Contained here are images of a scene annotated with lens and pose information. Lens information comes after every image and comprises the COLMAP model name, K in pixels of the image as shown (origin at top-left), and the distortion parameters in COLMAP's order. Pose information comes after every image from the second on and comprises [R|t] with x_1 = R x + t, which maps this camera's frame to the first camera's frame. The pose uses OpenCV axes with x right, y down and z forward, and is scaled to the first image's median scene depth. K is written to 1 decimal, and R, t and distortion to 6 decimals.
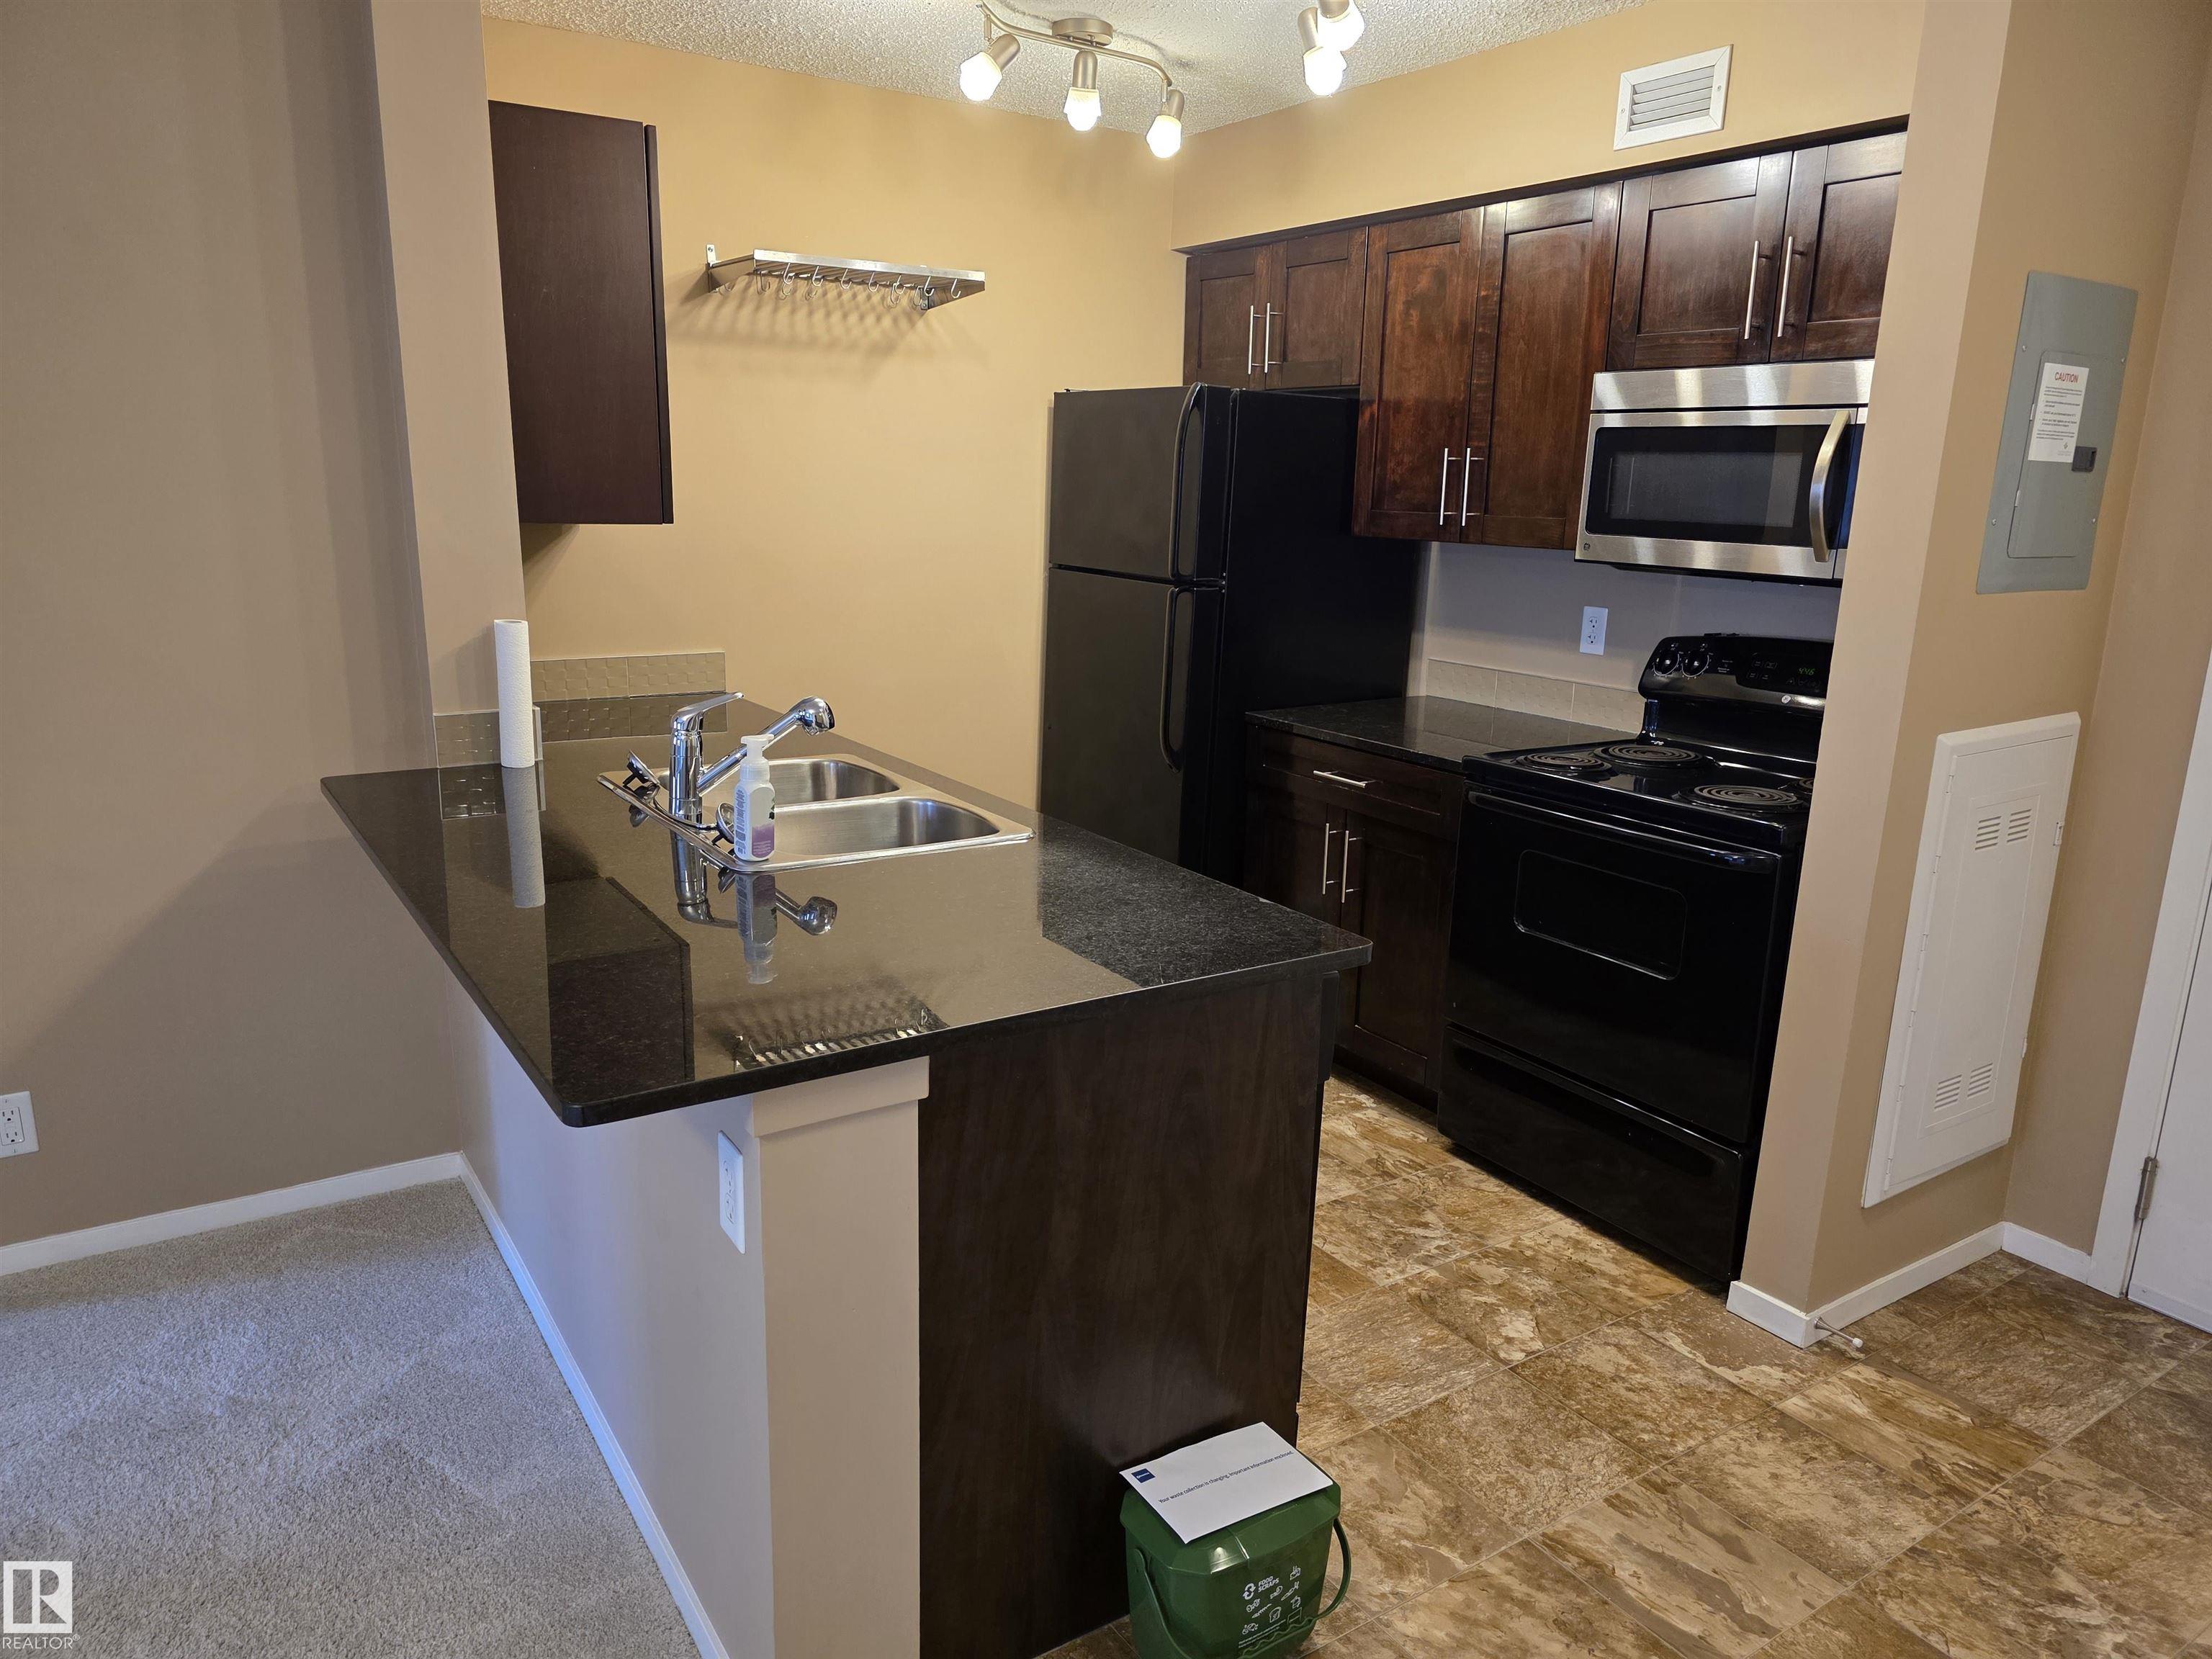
lens RADIAL K [[1490.8, 0, 1086.5], [0, 1490.8, 818.1], [0, 0, 1]] dist [0.056345, -0.052161]
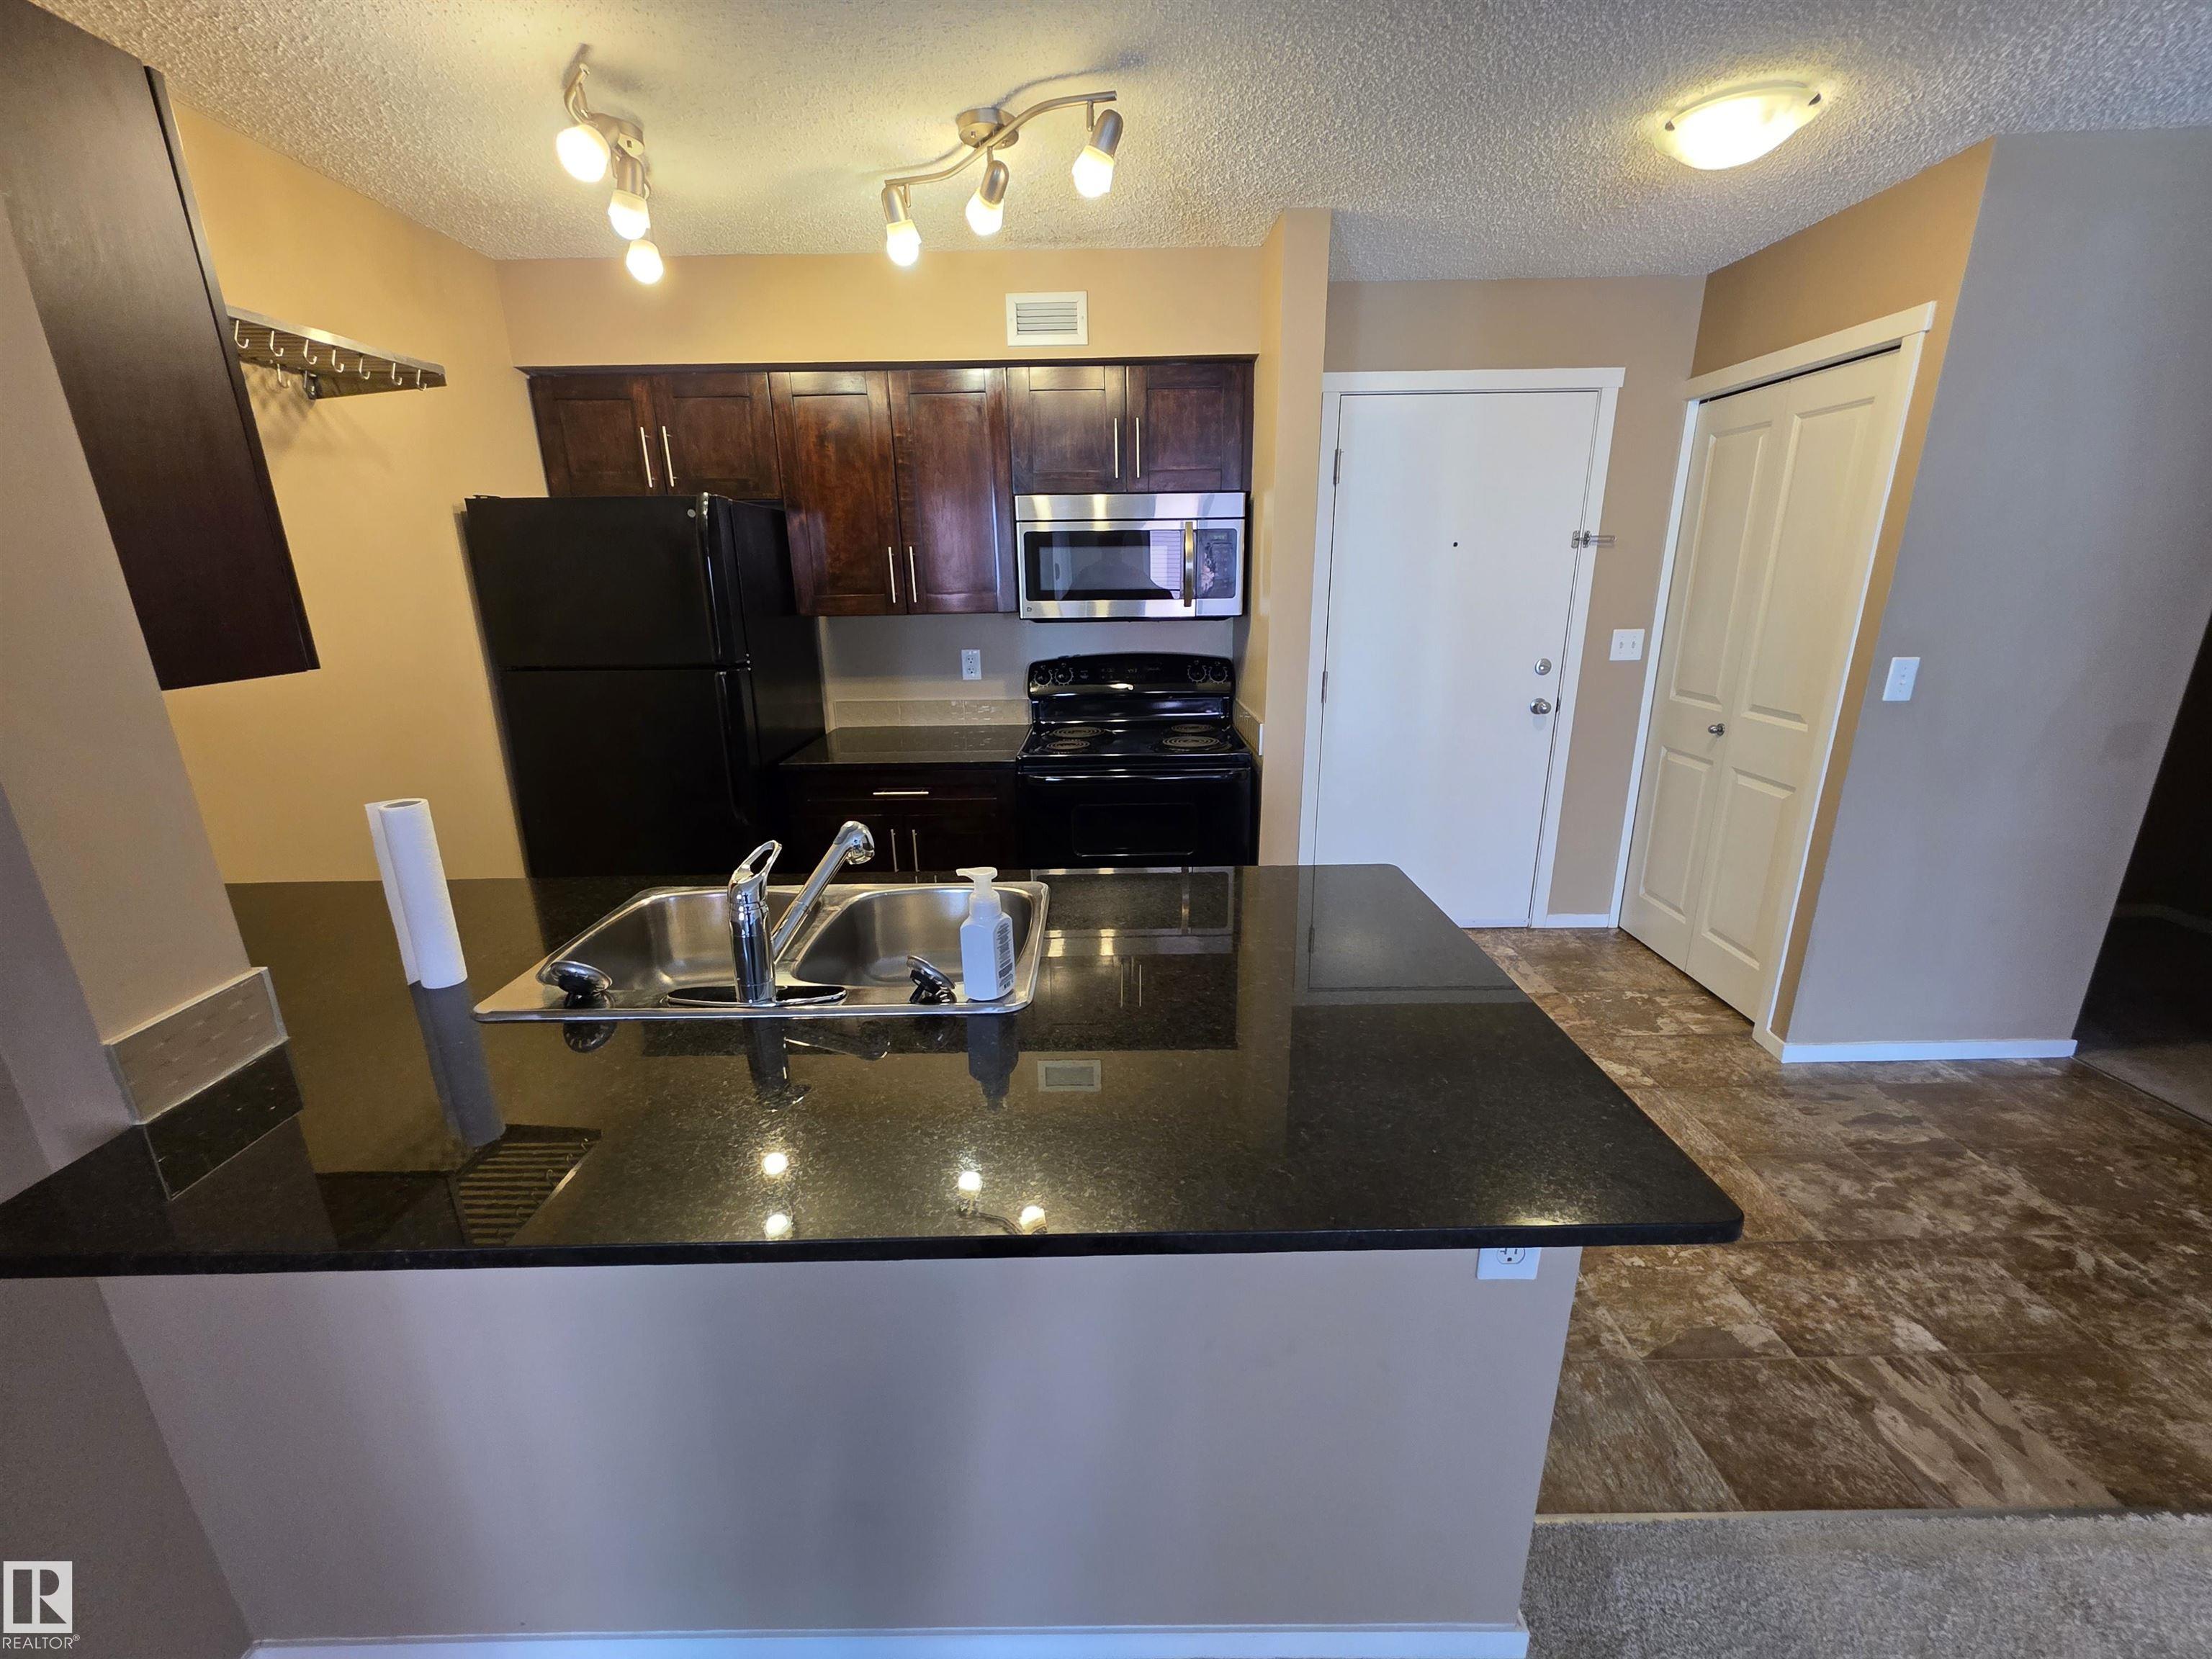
lens RADIAL K [[886.3, 0, 1107.1], [0, 886.3, 828.8], [0, 0, 1]] dist [0.000392, 0.001209]
pose [[0.542211, -0.271523, 0.795162, -0.440868], [0.218708, 0.959335, 0.178449, -0.115736], [-0.811279, 0.077151, 0.579546, 0.445545]]
